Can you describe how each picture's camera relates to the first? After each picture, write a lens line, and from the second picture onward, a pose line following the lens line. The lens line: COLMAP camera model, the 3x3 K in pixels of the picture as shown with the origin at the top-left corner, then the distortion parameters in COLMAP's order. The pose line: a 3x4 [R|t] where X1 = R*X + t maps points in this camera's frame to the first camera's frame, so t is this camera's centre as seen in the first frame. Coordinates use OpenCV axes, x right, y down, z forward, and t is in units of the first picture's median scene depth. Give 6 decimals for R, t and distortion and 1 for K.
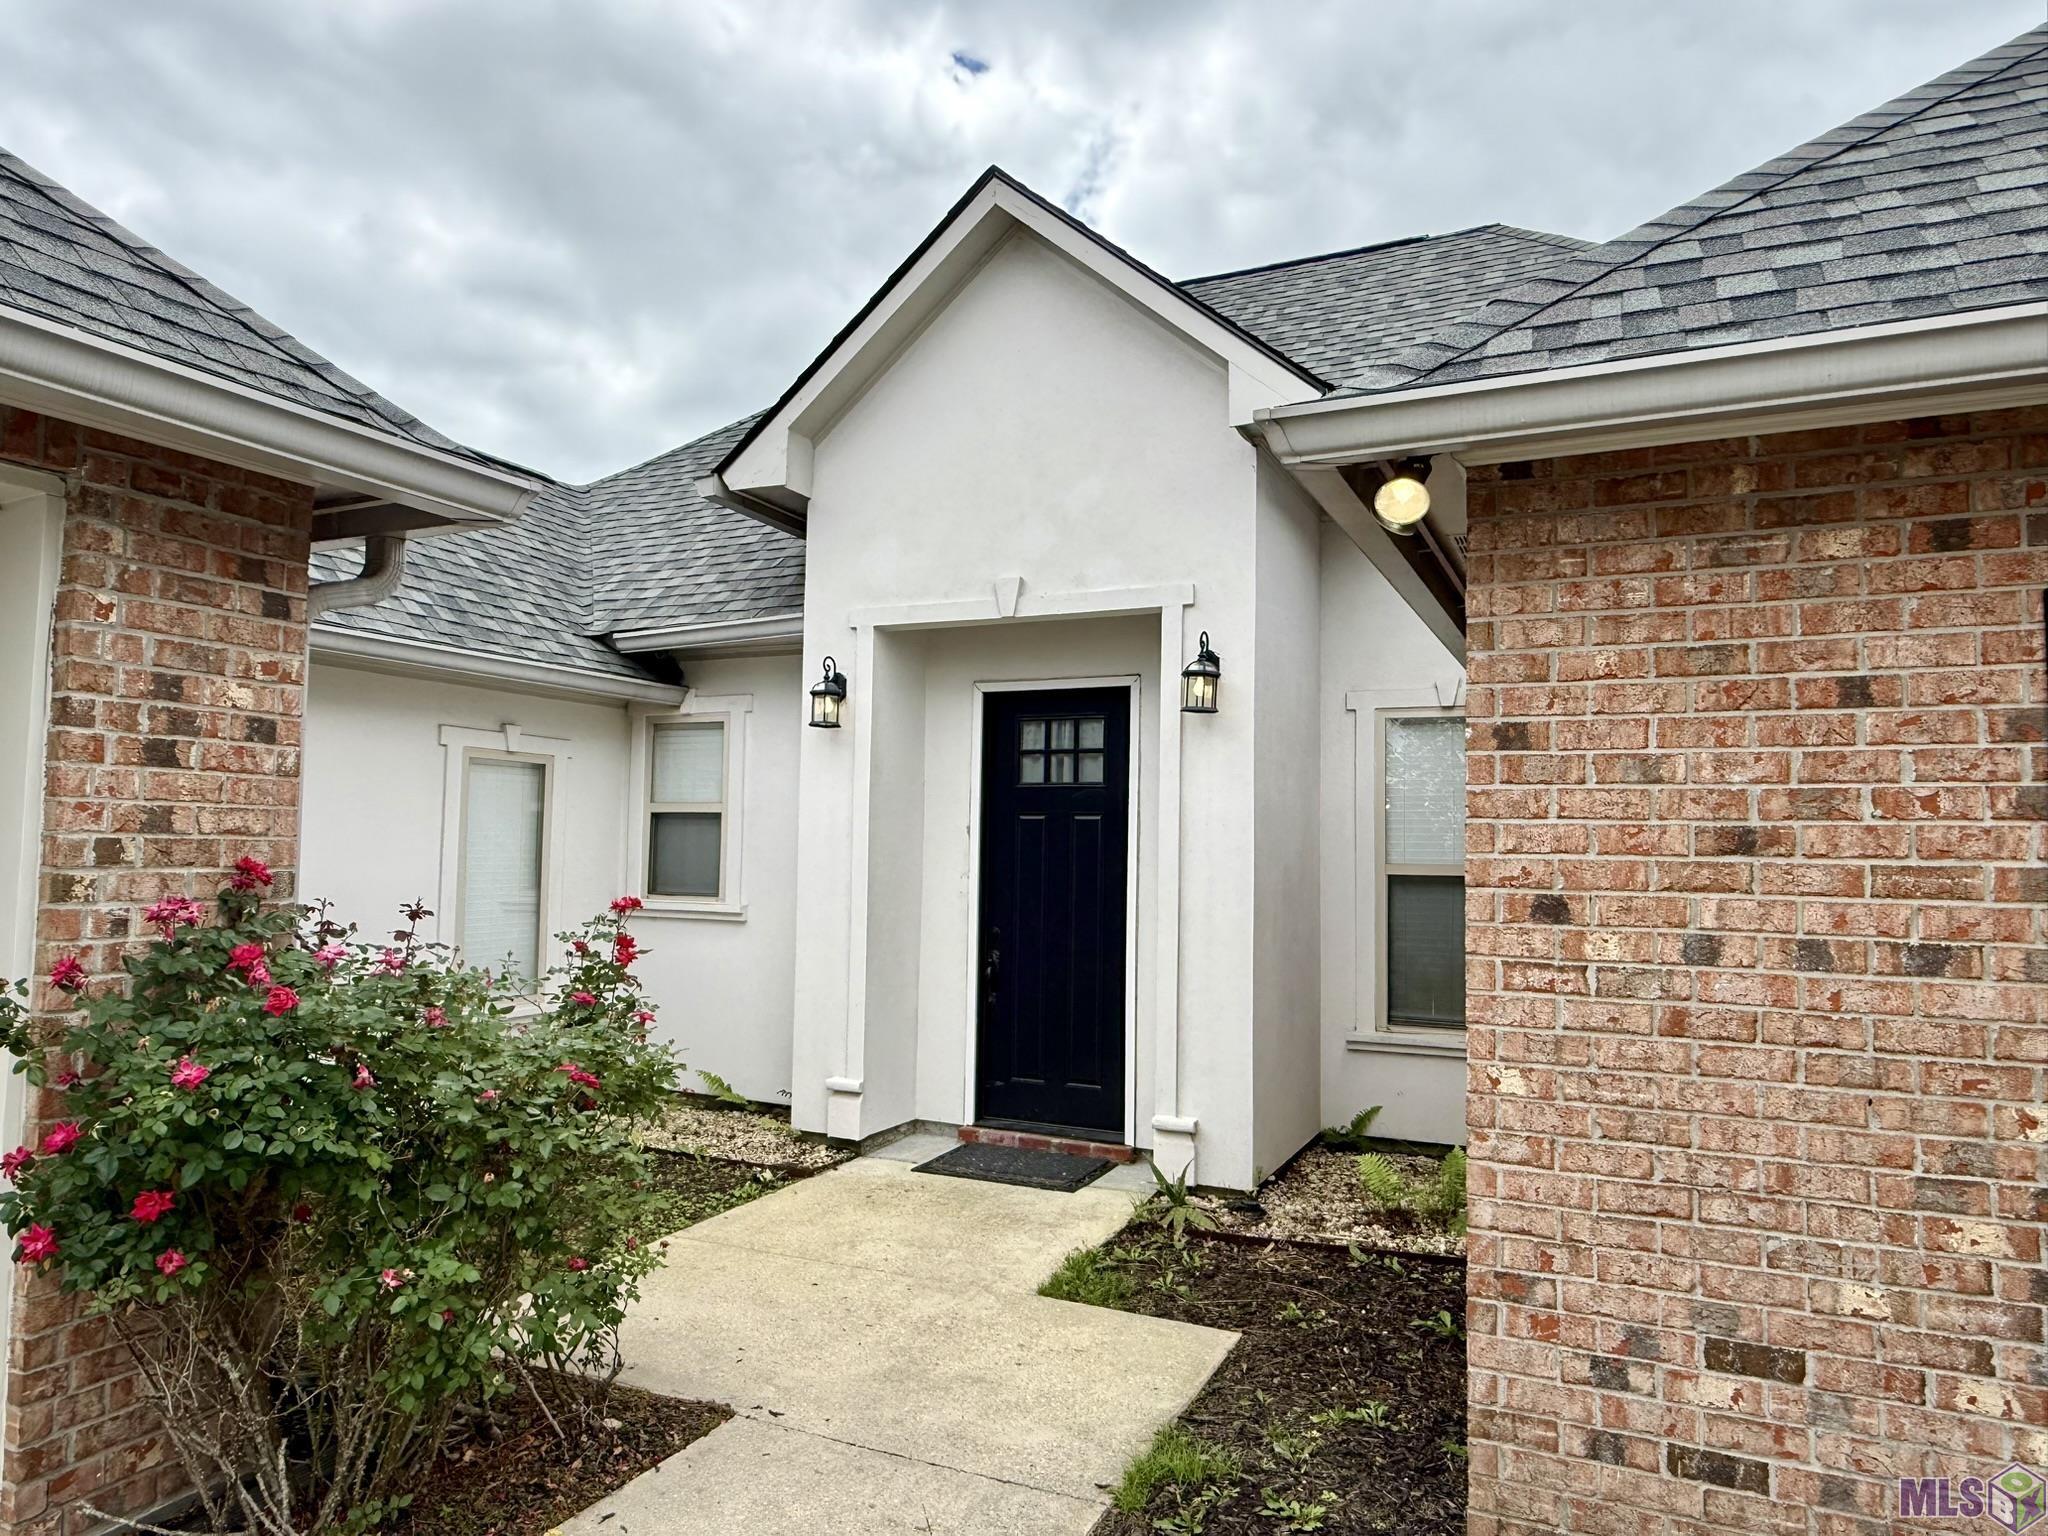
lens RADIAL K [[1295.7, 0, 1024.0], [0, 1295.7, 768.0], [0, 0, 1]] dist [-0.002619, -0.000513]
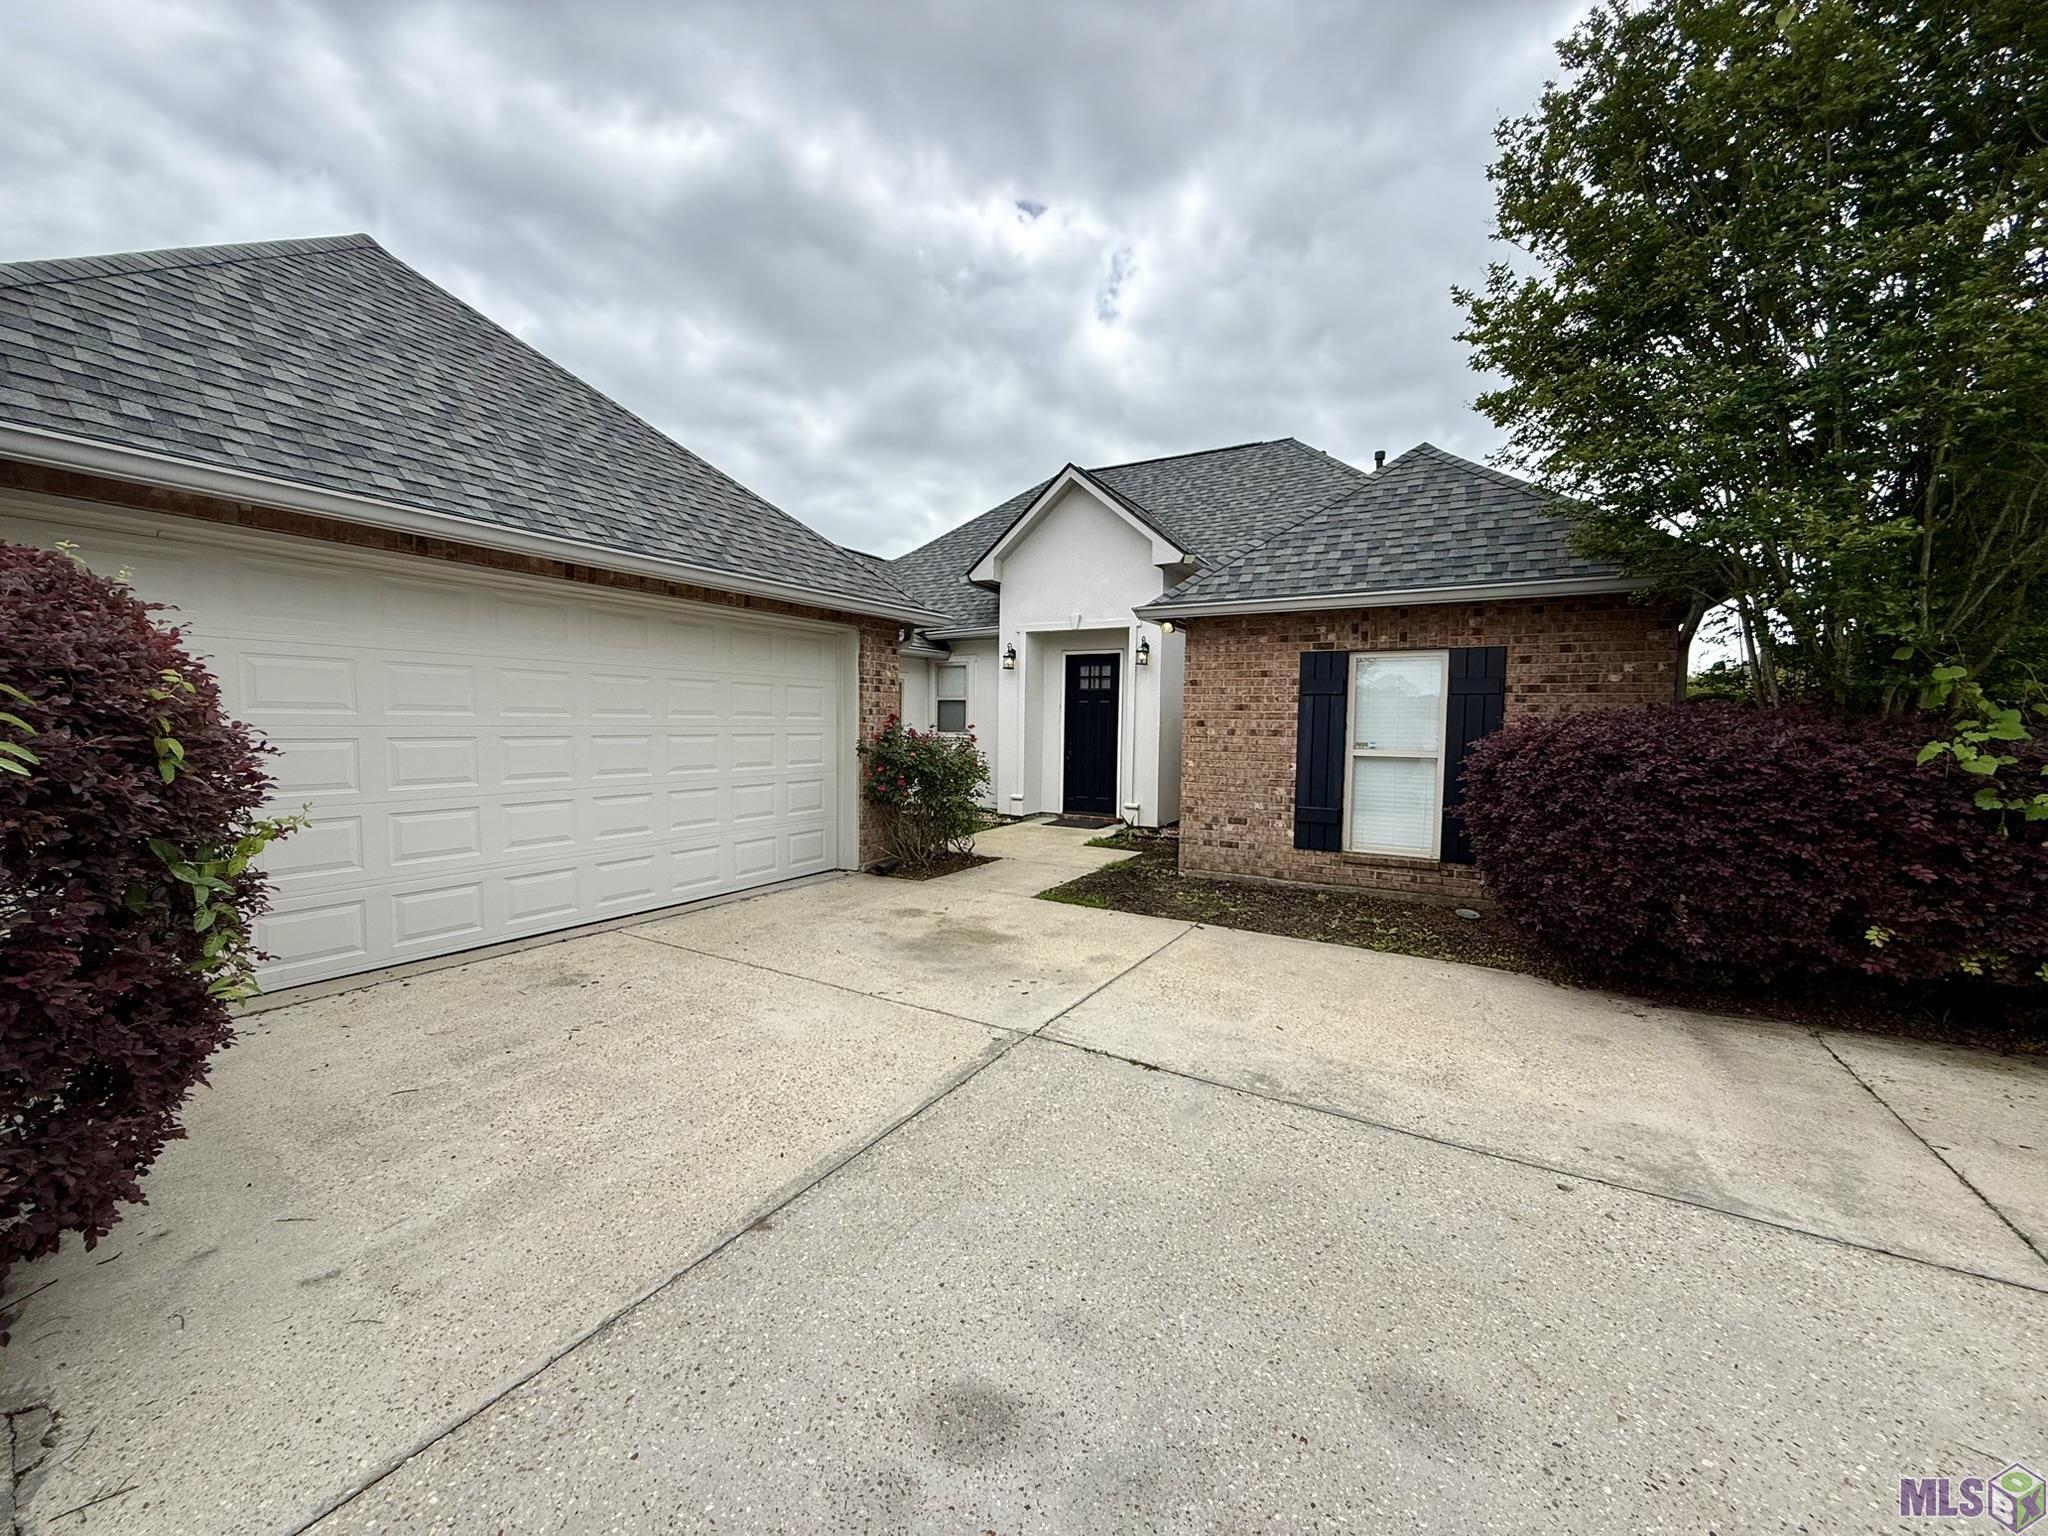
lens RADIAL K [[849.9, 0, 1019.1], [0, 849.9, 768.3], [0, 0, 1]] dist [0.000092, -0.000096]
pose [[0.996761, 0.001506, -0.080406, 0.016169], [0.008041, 0.992948, 0.118279, -0.040094], [0.080017, -0.118542, 0.989720, -0.907254]]
